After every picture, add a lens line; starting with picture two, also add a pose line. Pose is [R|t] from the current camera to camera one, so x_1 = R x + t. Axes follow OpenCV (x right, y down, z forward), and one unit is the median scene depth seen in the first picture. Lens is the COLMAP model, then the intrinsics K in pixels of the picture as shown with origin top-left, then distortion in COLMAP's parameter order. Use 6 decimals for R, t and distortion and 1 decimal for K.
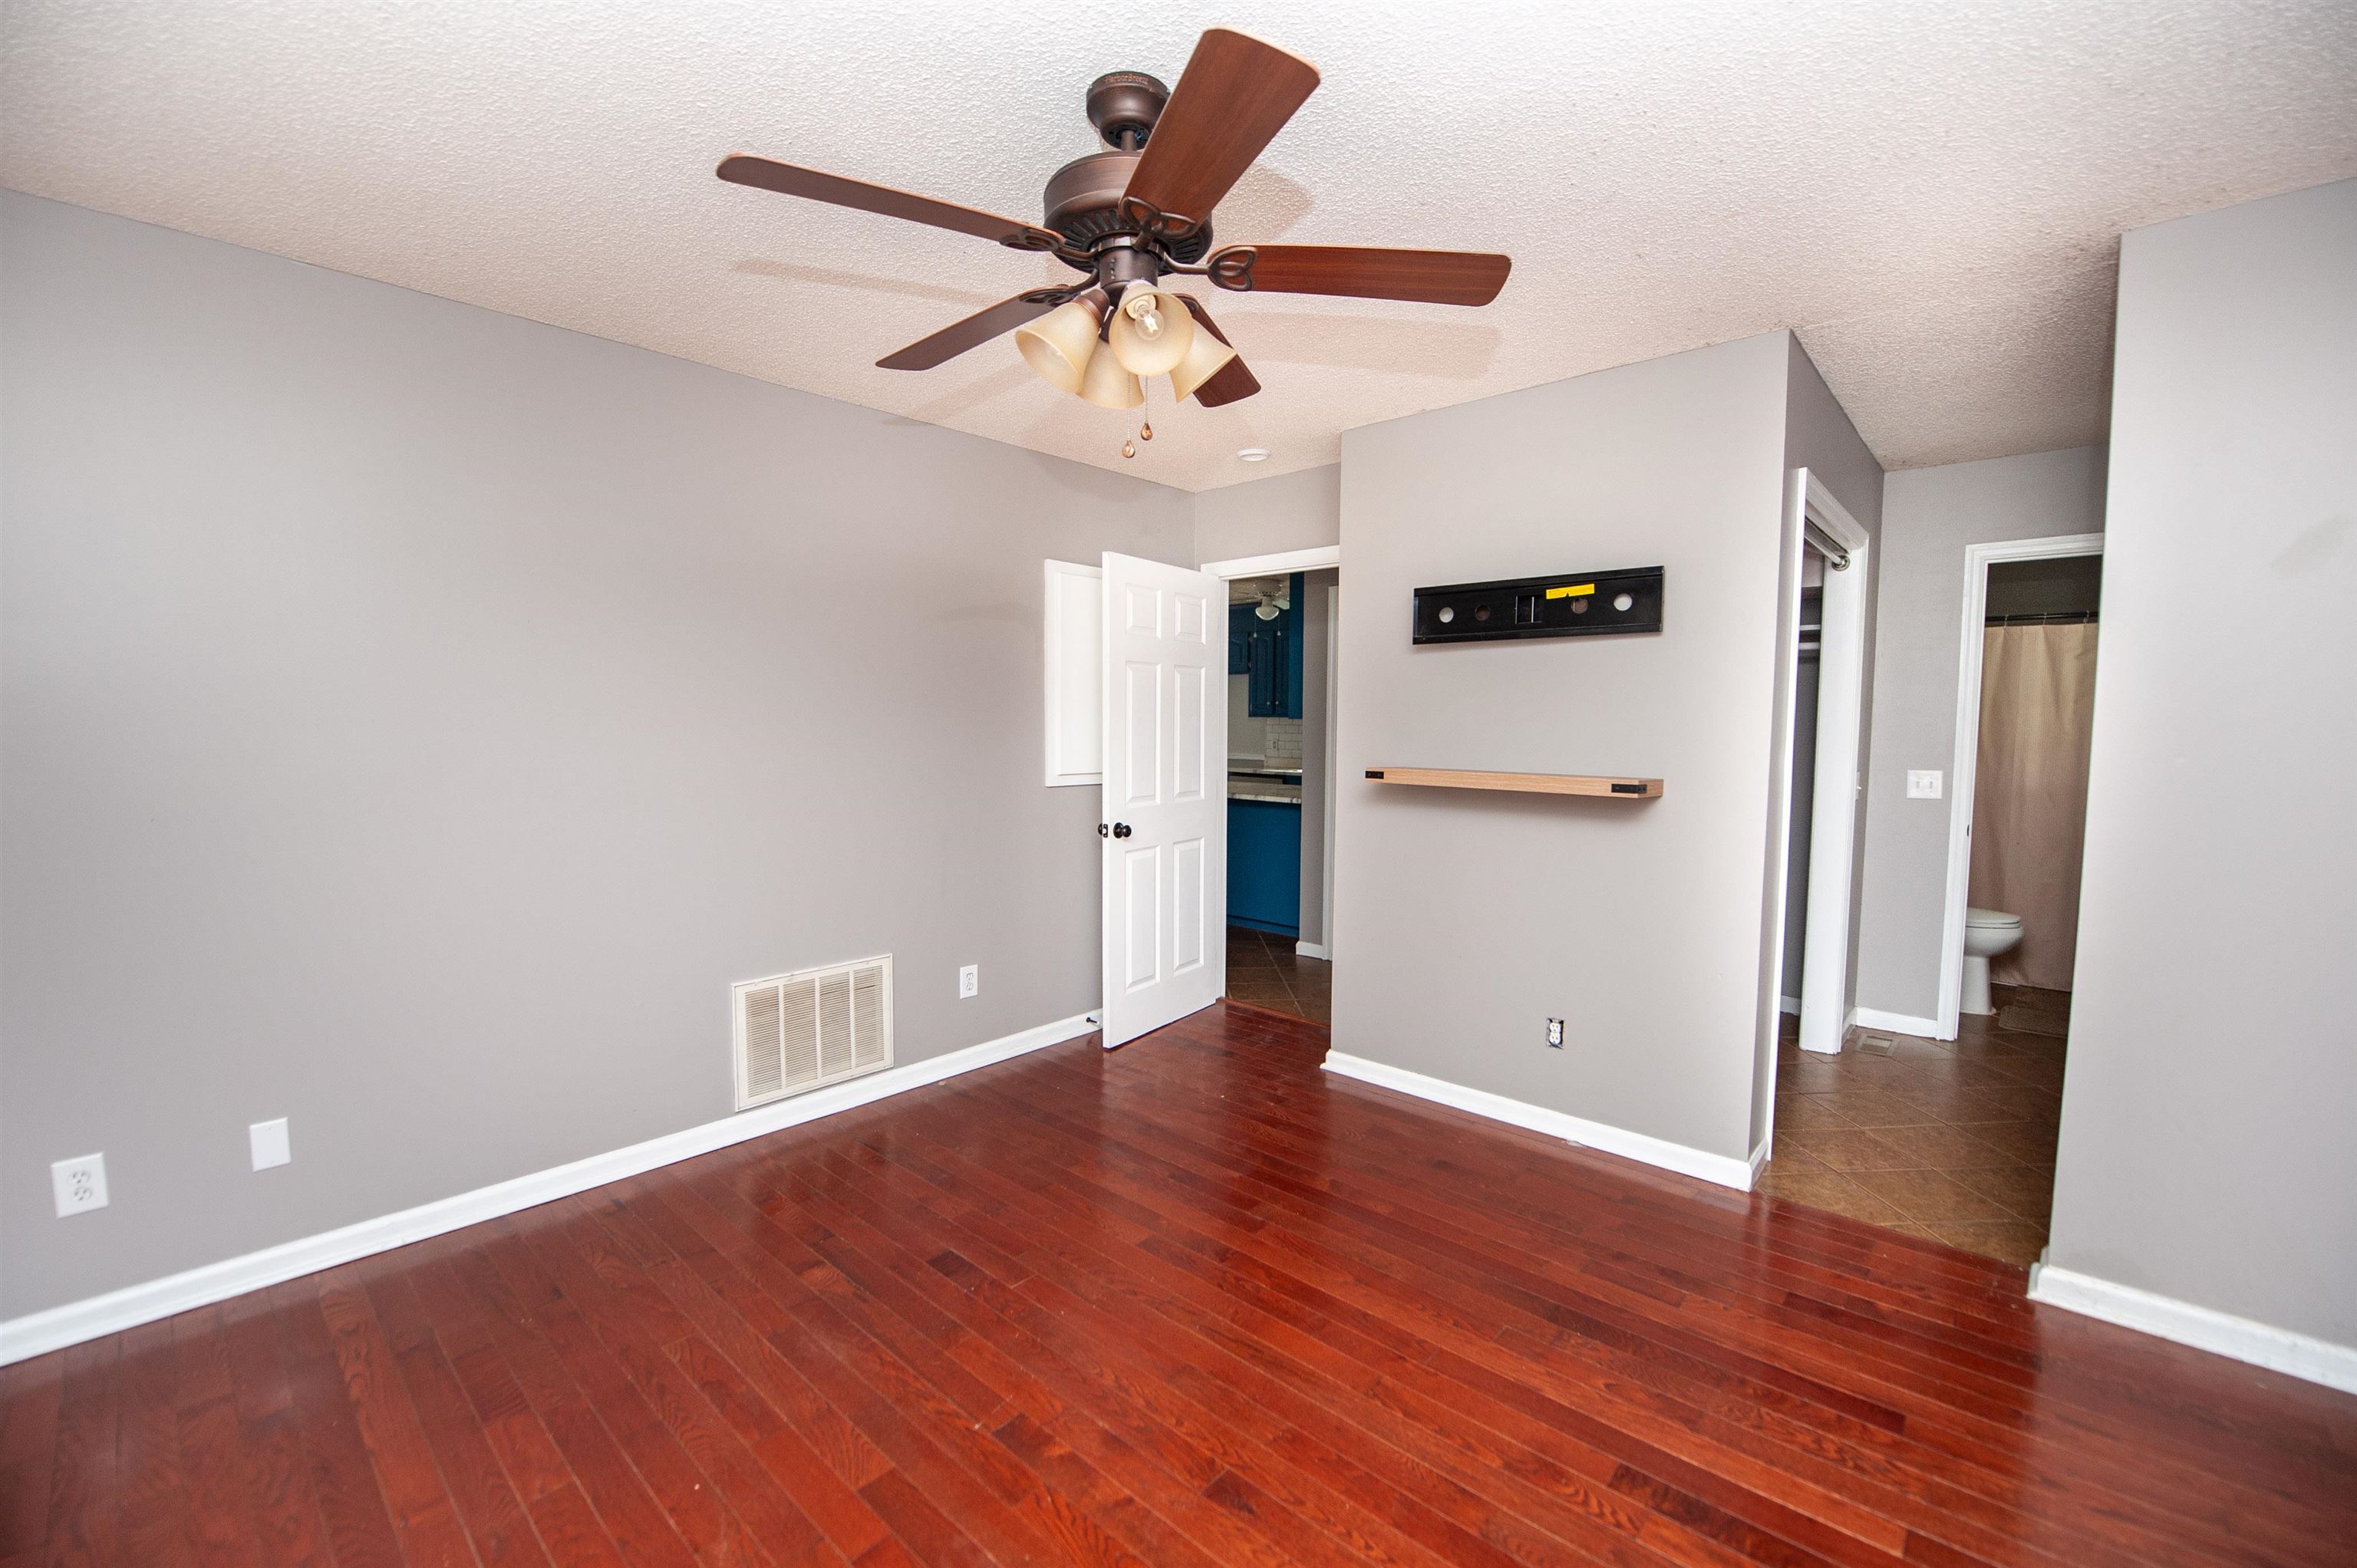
lens RADIAL K [[957.4, 0, 1179.0], [0, 957.4, 790.4], [0, 0, 1]] dist [-0.015837, -0.001280]
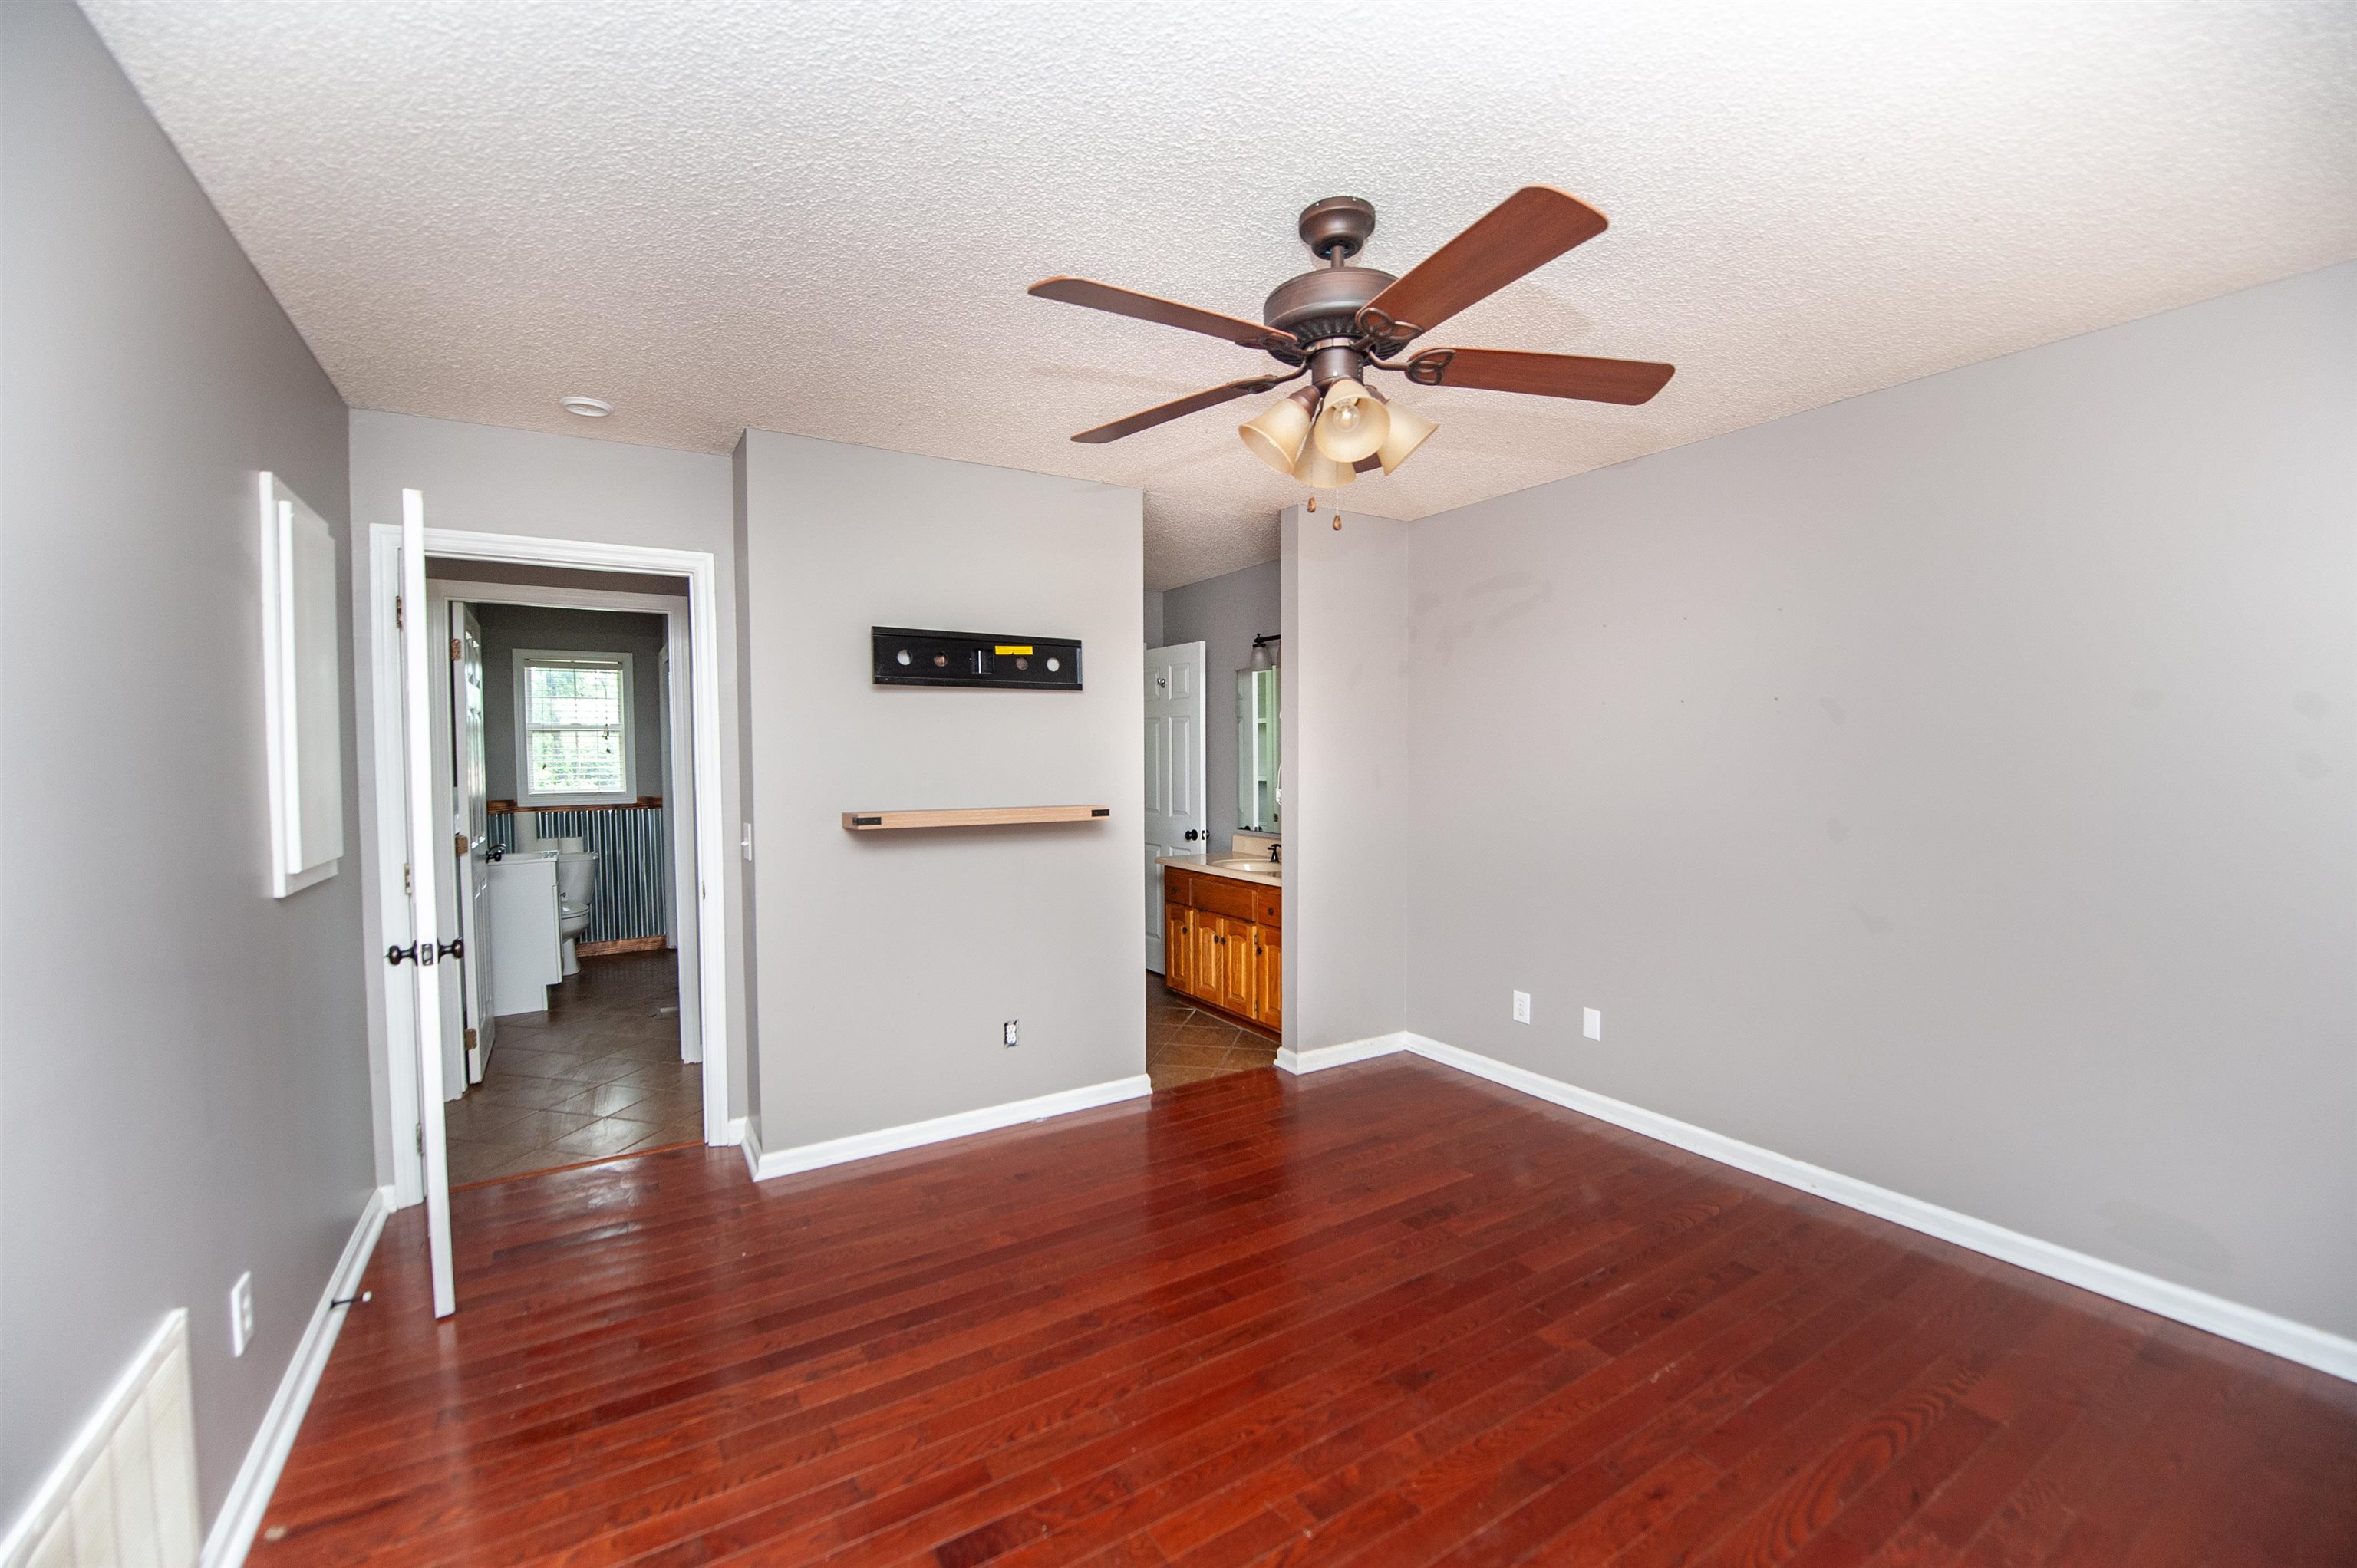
lens RADIAL K [[957.4, 0, 1175.0], [0, 957.4, 789.8], [0, 0, 1]] dist [-0.015837, -0.001280]
pose [[0.278124, -0.042000, 0.959626, -0.676899], [0.081870, 0.996445, 0.019883, -0.045955], [-0.957050, 0.073035, 0.280574, 0.503259]]
